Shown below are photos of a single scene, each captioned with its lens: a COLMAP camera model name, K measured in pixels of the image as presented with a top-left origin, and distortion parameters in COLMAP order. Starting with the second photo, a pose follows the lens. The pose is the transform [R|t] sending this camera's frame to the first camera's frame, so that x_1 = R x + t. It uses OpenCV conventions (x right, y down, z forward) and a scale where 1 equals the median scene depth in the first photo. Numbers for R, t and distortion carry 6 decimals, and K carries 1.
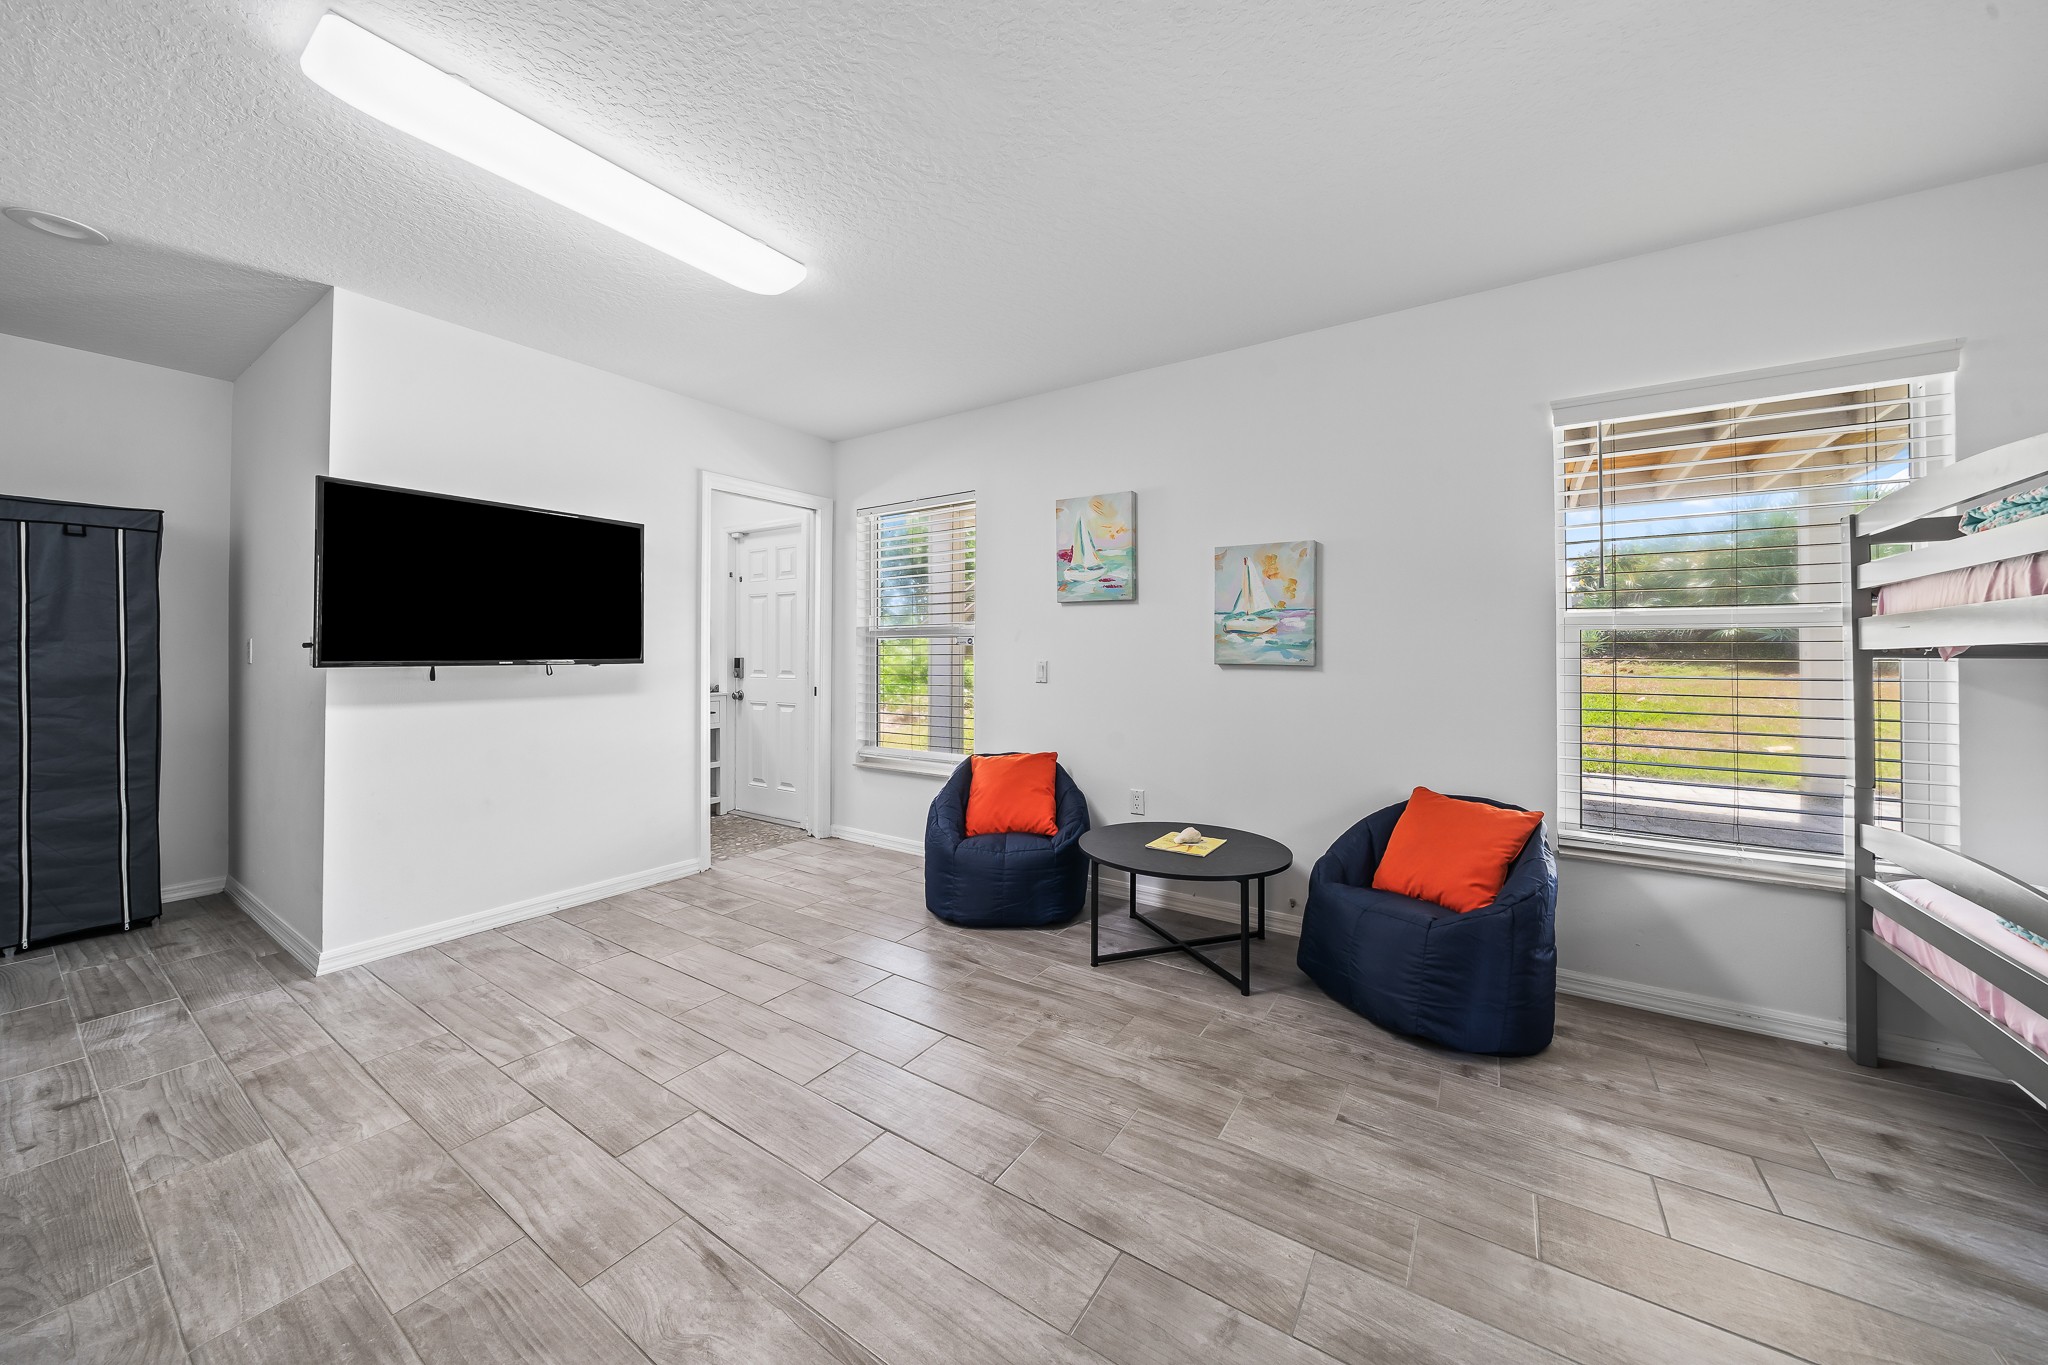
lens RADIAL K [[709.6, 0, 1020.9], [0, 709.6, 640.3], [0, 0, 1]] dist [0.000216, -0.000020]
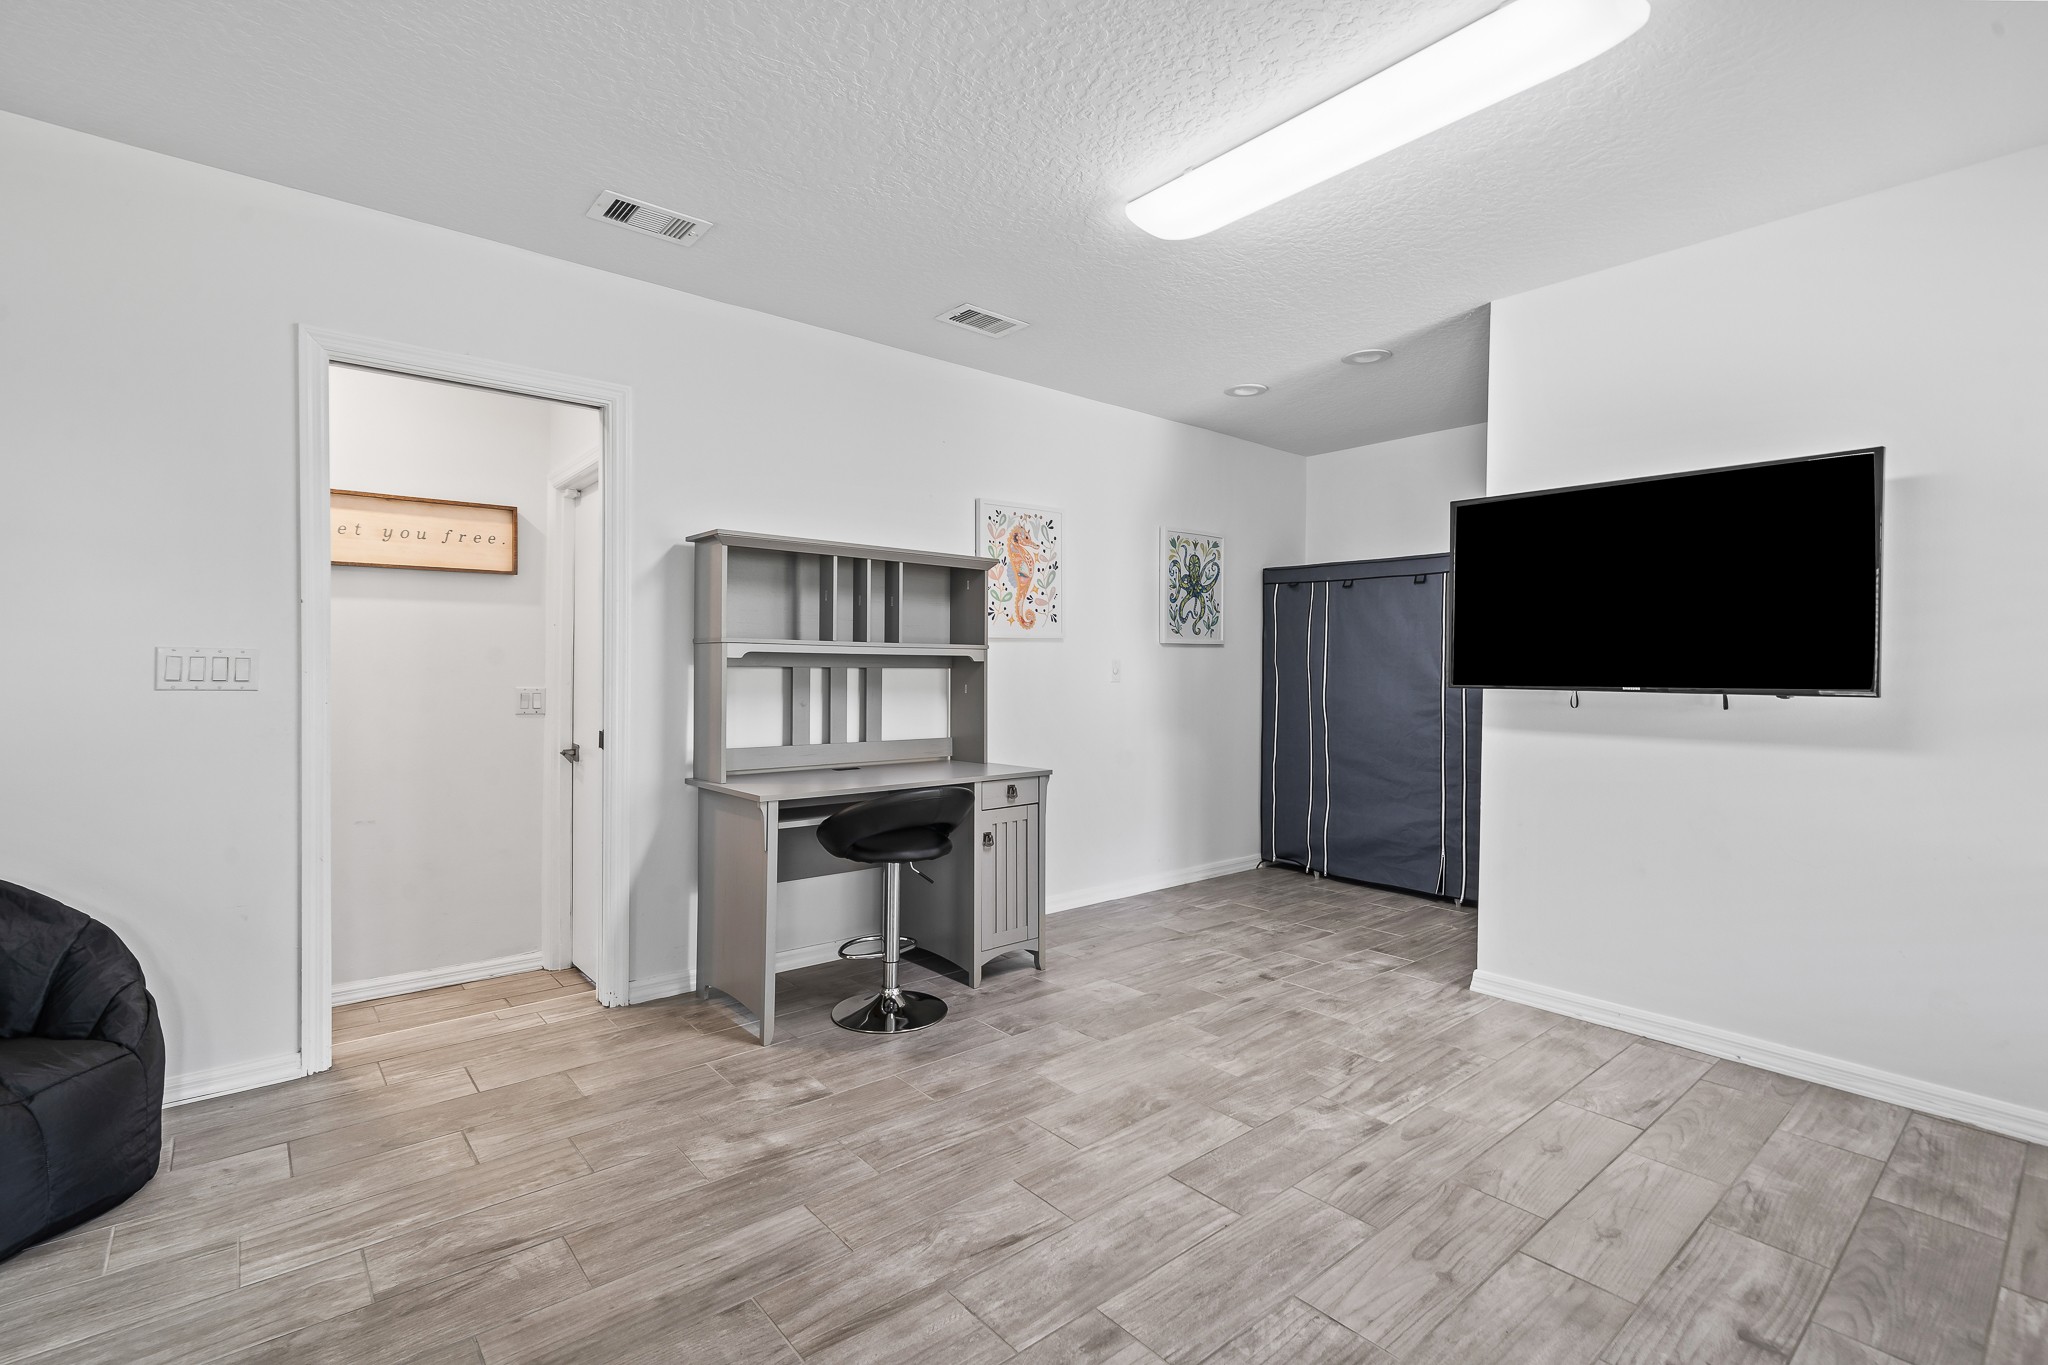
lens RADIAL K [[942.8, 0, 1023.2], [0, 942.8, 682.3], [0, 0, 1]] dist [0.004927, 0.000384]
pose [[-0.274174, 0.011656, -0.961610, 0.561831], [0.007688, 0.999921, 0.009929, 0.012489], [0.961649, -0.004670, -0.274242, 0.864183]]
